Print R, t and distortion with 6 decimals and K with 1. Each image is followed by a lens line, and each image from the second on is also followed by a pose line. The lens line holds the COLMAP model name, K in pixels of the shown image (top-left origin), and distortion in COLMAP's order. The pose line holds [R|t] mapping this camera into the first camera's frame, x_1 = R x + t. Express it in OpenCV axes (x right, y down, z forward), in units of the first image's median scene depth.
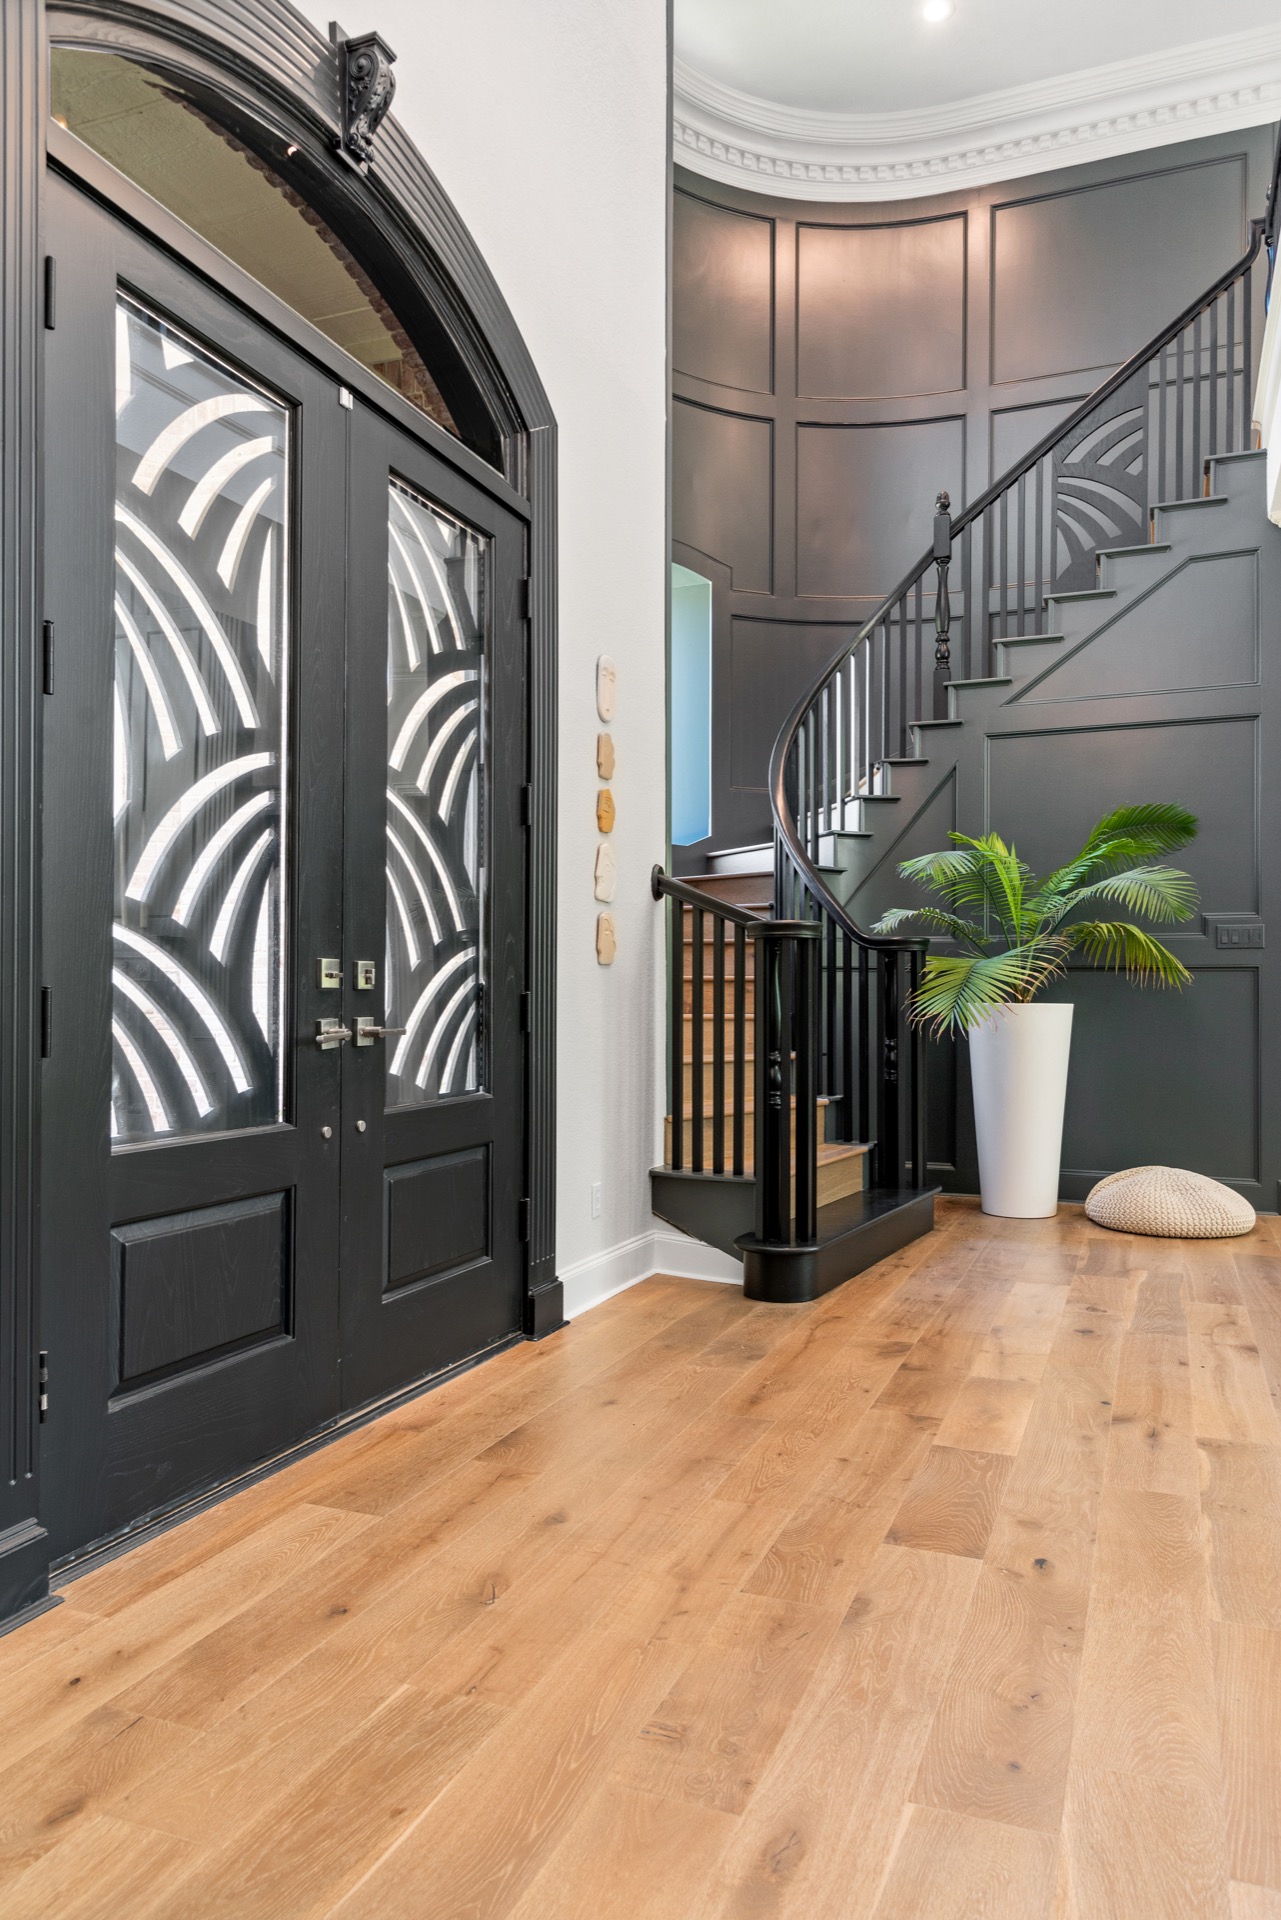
lens RADIAL K [[1310.2, 0, 646.1], [0, 1310.2, 992.9], [0, 0, 1]] dist [0.023515, -0.020274]
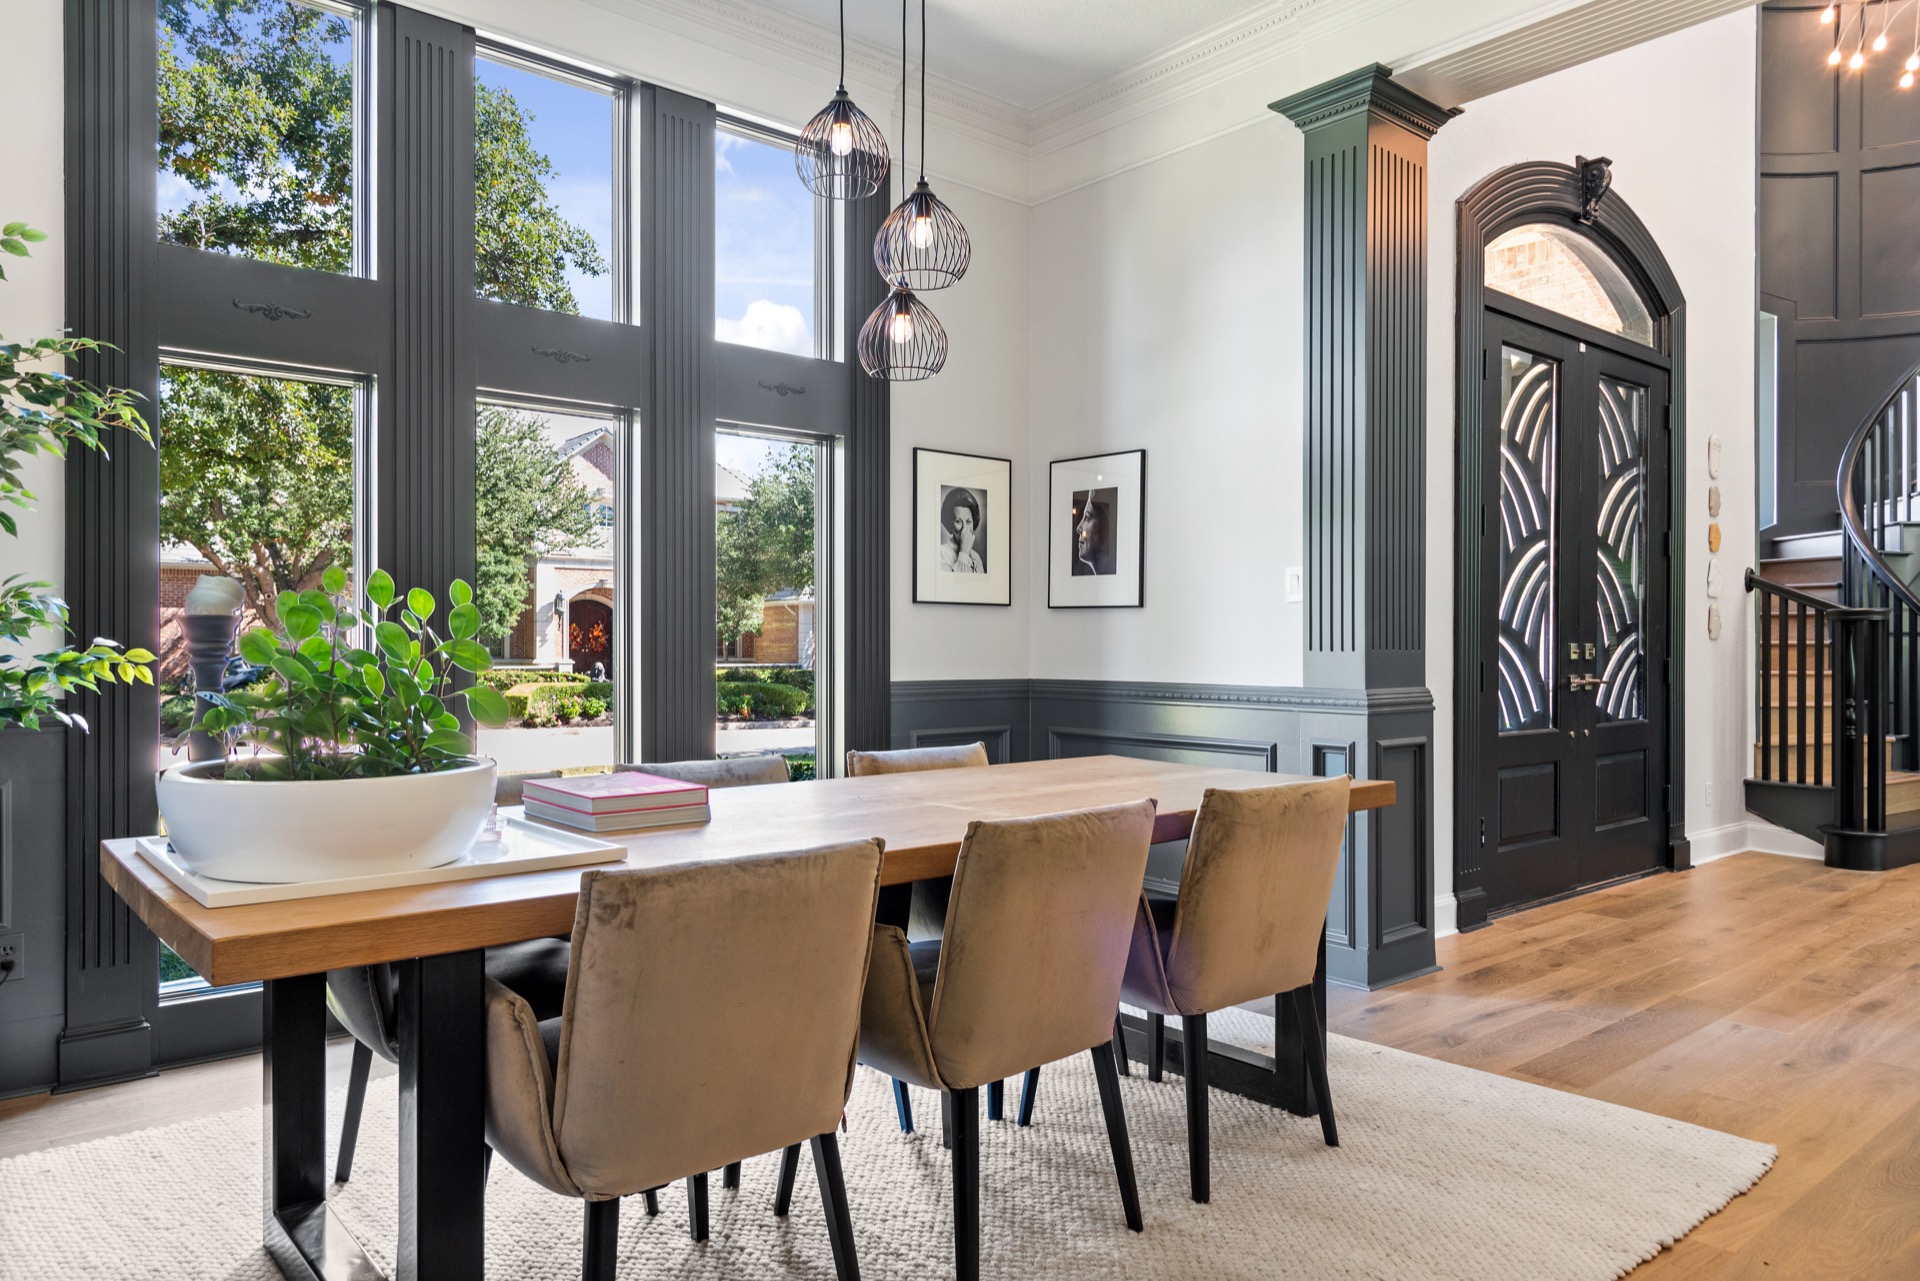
lens RADIAL K [[1310.2, 0, 944.0], [0, 1310.2, 638.9], [0, 0, 1]] dist [0.023515, -0.020274]
pose [[0.884396, -0.001473, -0.466735, -0.106816], [0.001793, 0.999998, 0.000241, -0.023516], [0.466734, -0.001050, 0.884397, -0.754337]]
